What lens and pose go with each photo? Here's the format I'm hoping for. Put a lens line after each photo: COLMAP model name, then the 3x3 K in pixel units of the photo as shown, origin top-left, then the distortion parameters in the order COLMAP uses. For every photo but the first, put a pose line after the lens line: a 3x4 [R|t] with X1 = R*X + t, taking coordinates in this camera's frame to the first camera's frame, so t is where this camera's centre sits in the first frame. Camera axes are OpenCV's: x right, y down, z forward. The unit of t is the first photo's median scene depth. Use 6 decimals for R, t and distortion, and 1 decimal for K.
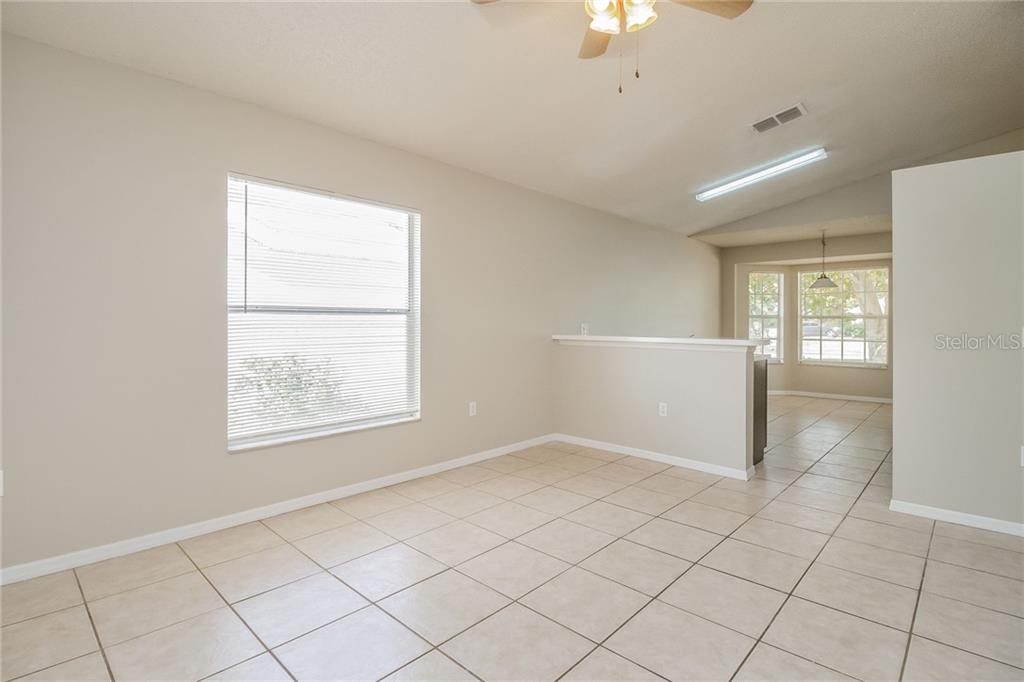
lens RADIAL K [[479.3, 0, 513.4], [0, 479.3, 321.4], [0, 0, 1]] dist [-0.028146, 0.000037]
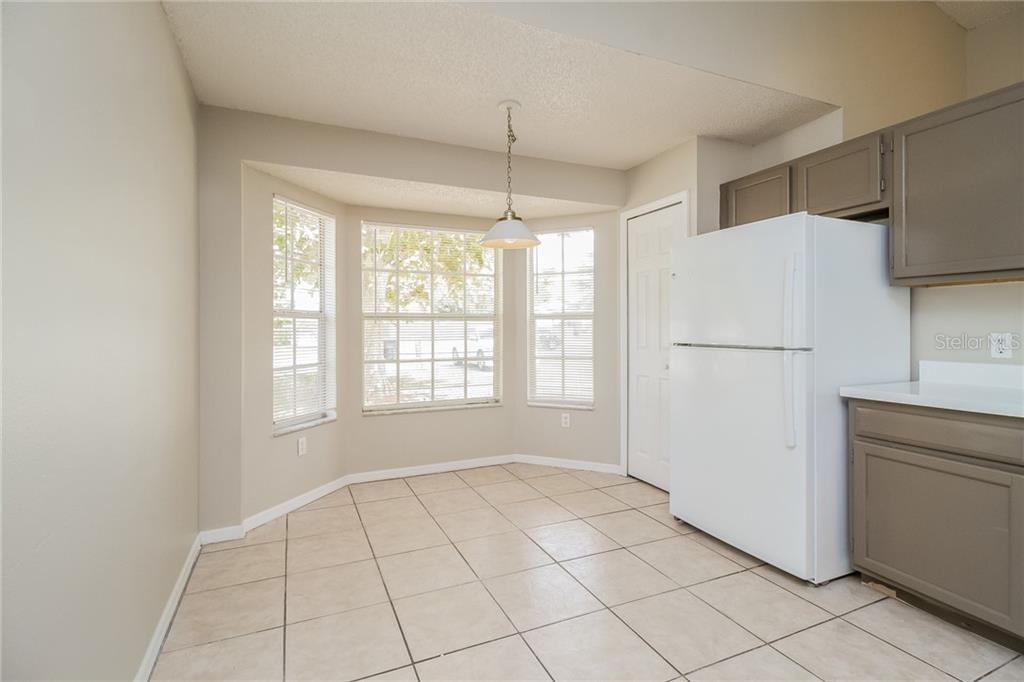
lens RADIAL K [[479.3, 0, 513.4], [0, 479.3, 321.4], [0, 0, 1]] dist [-0.028146, 0.000037]
pose [[0.398821, 0.003889, 0.917020, 0.339407], [0.004674, 0.999969, -0.006273, -0.000666], [-0.917017, 0.006788, 0.398791, 1.007187]]
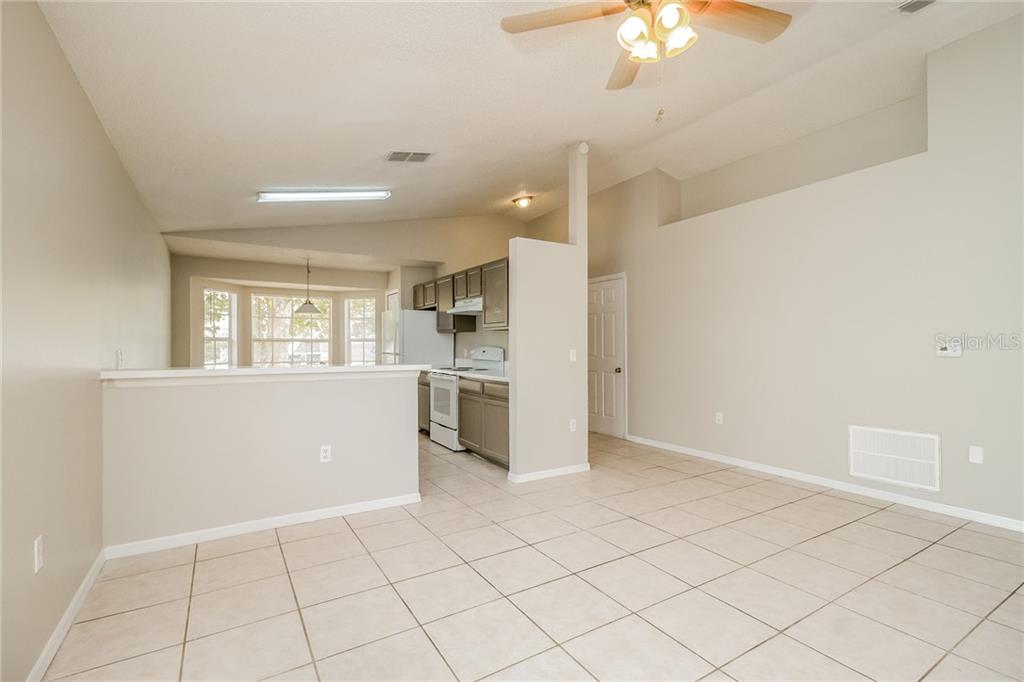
lens RADIAL K [[470.4, 0, 512.0], [0, 470.4, 341.0], [0, 0, 1]] dist [0.004249, 0.000511]
pose [[0.252529, 0.008034, 0.967556, -0.292710], [-0.003877, 0.999966, -0.007291, -0.004287], [-0.967581, -0.001910, 0.252552, 0.359348]]
